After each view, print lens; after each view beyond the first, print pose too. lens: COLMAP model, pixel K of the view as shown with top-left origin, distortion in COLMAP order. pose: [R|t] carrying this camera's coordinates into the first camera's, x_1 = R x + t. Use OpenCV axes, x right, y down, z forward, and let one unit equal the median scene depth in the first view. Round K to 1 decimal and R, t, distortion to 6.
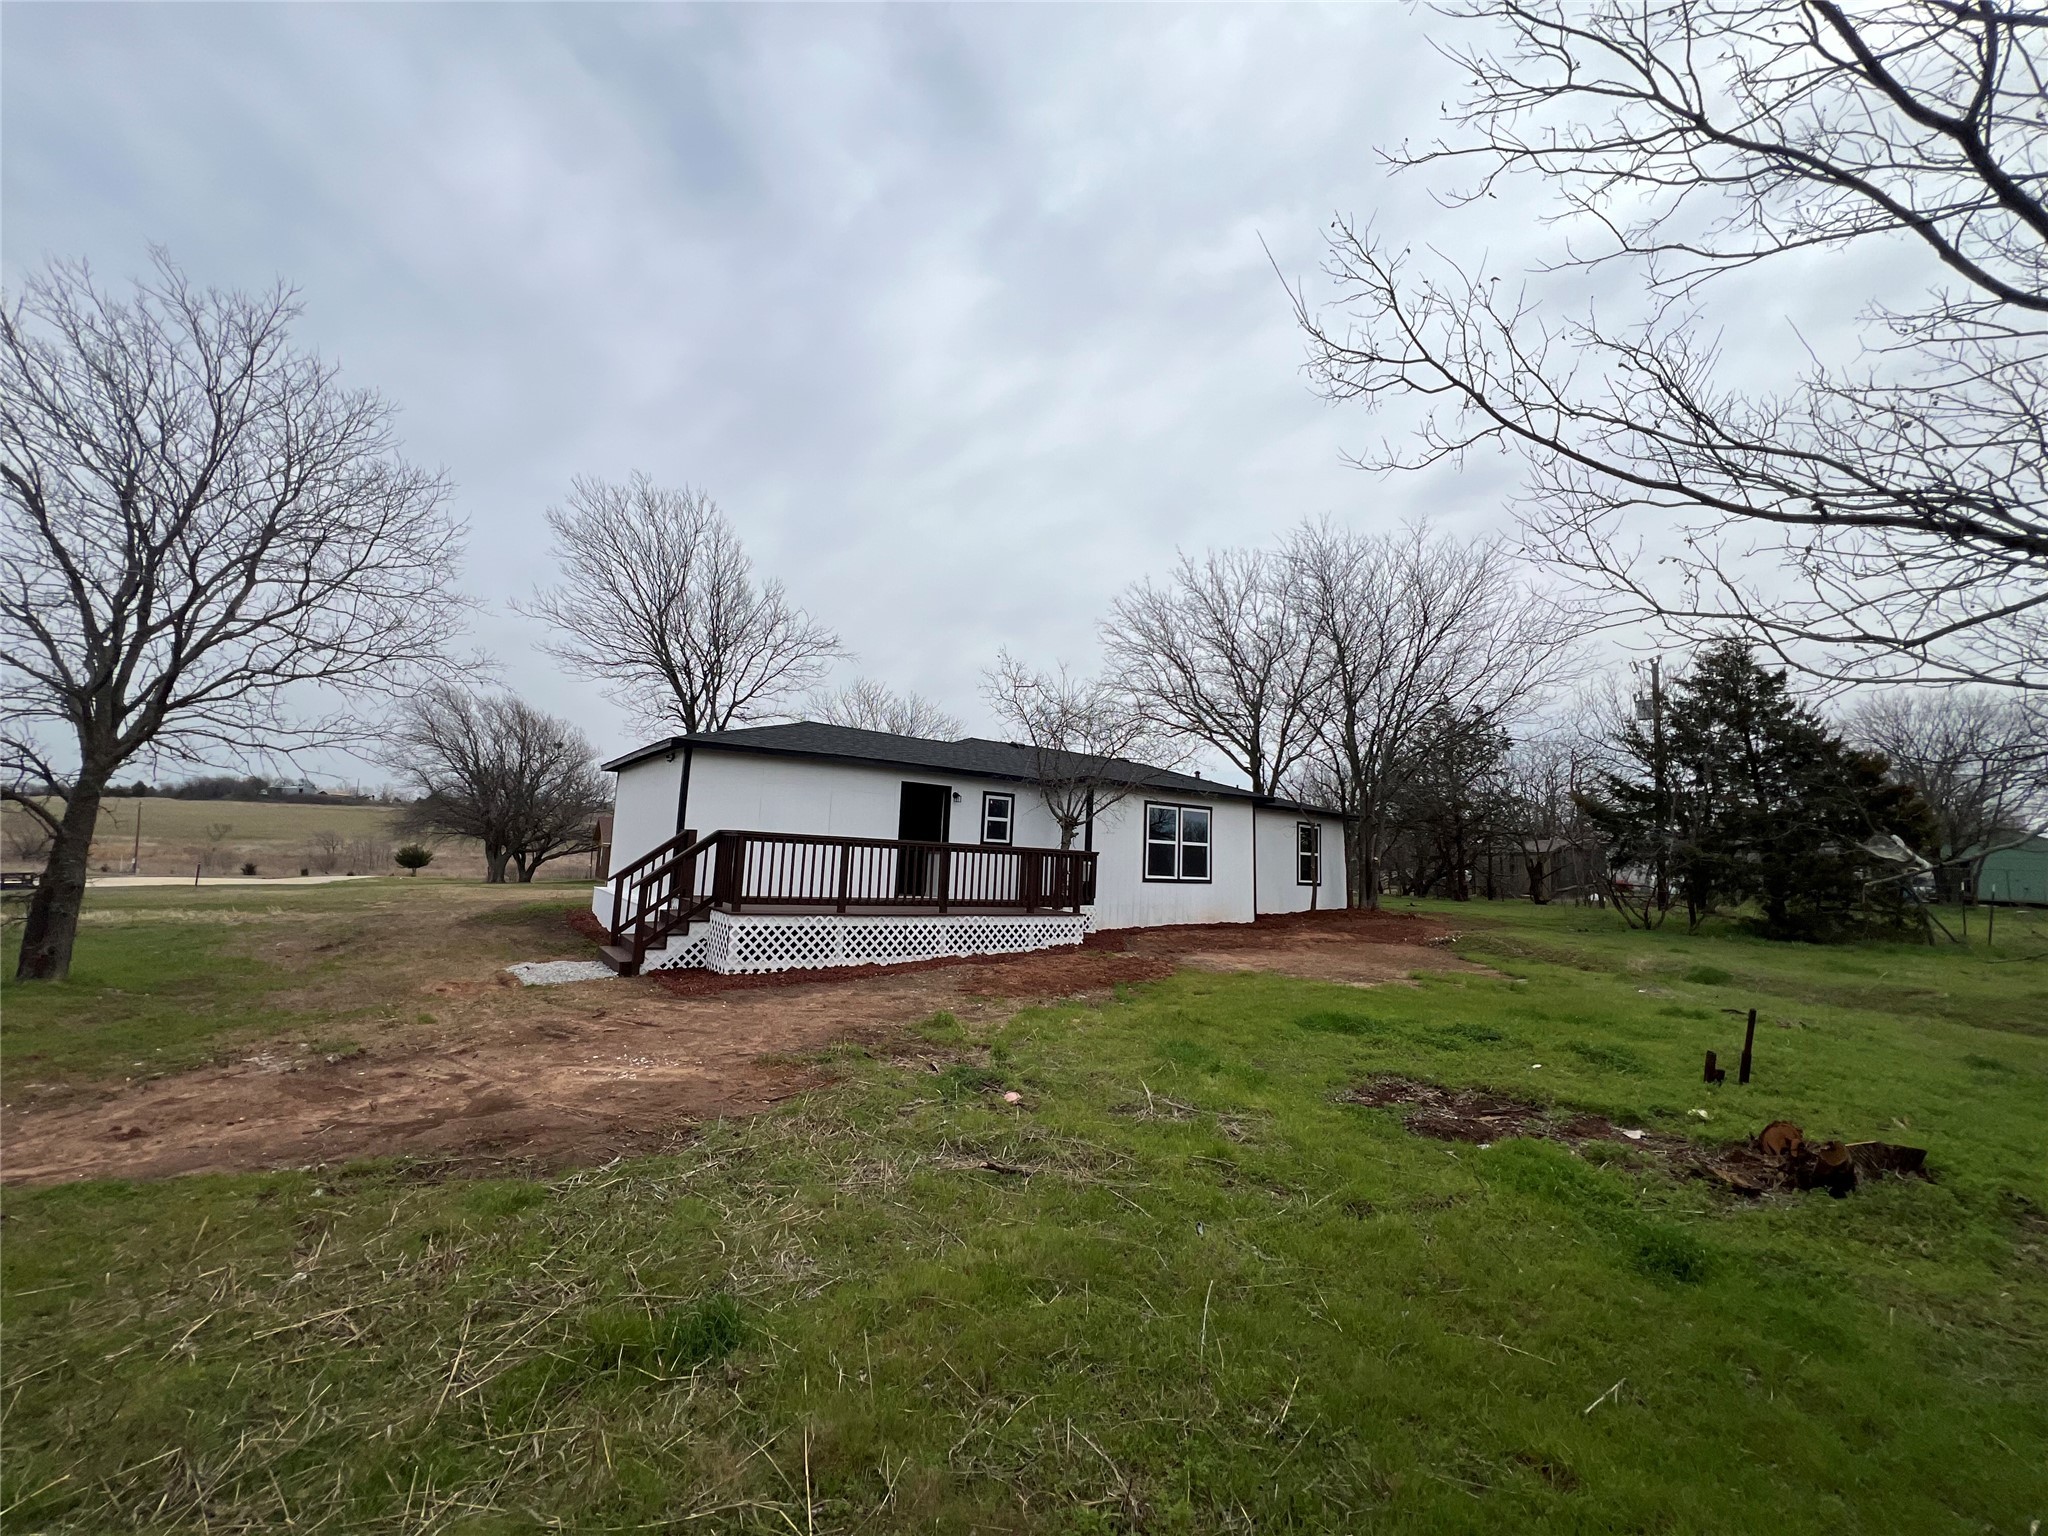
lens RADIAL K [[832.8, 0, 1021.1], [0, 832.8, 767.2], [0, 0, 1]] dist [0.004973, 0.000087]
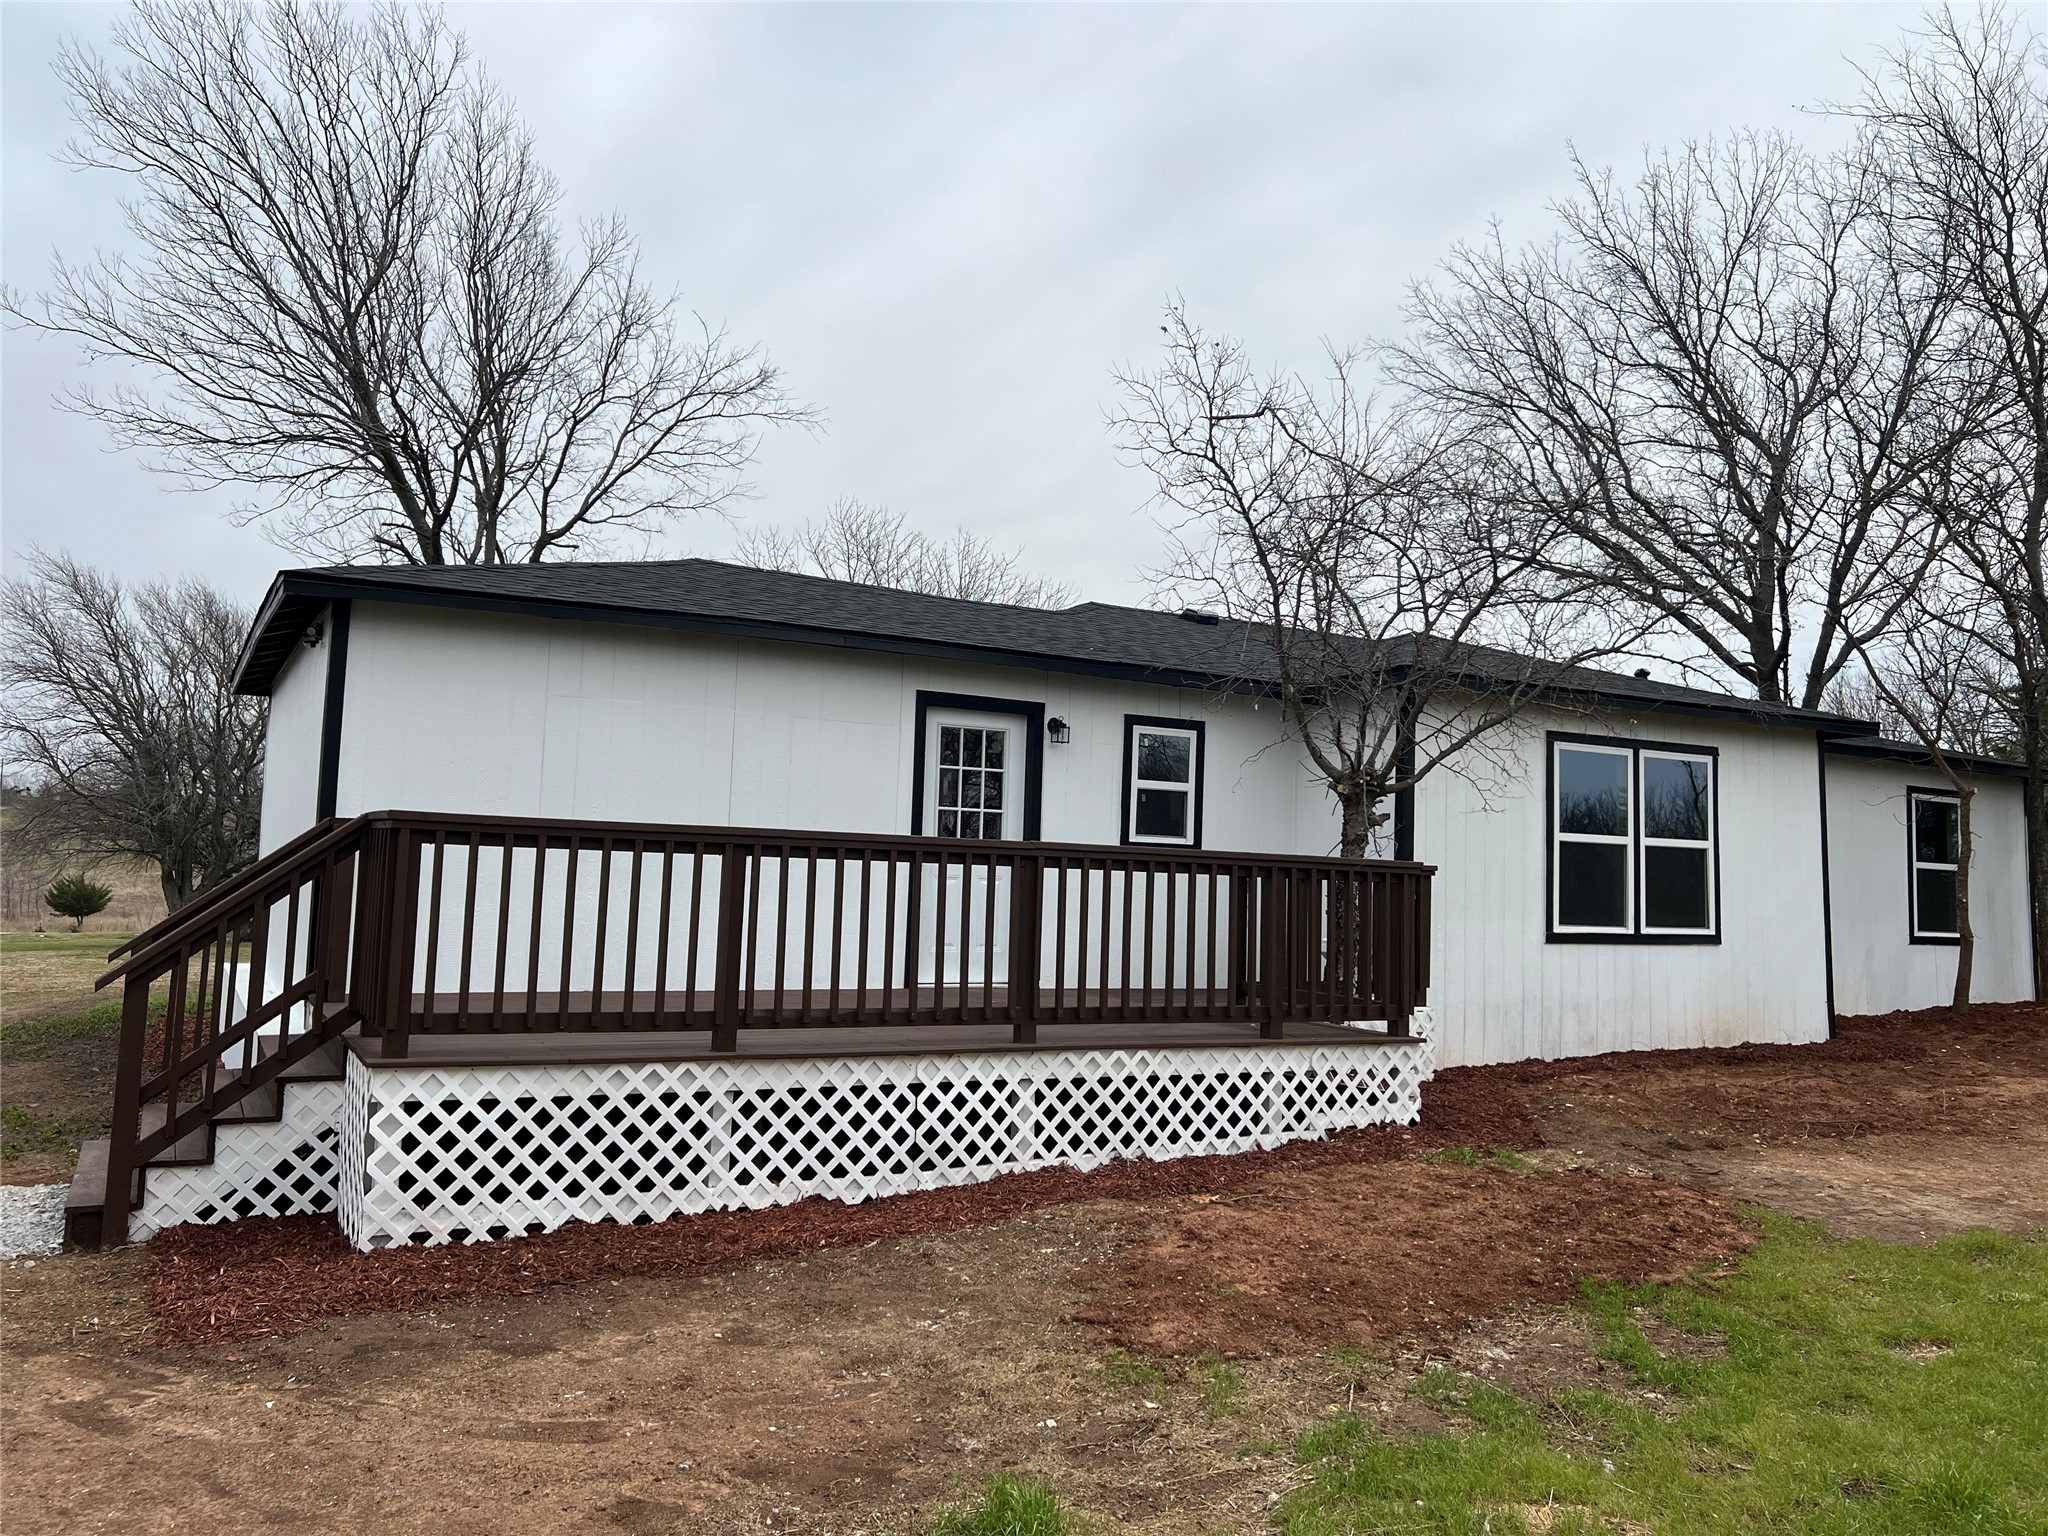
lens RADIAL K [[1546.5, 0, 1015.9], [0, 1546.5, 763.2], [0, 0, 1]] dist [0.058171, -0.012882]
pose [[0.993938, -0.020011, -0.108103, -0.022895], [0.023296, 0.999302, 0.029216, 0.035633], [0.107443, -0.031557, 0.993710, 0.328343]]
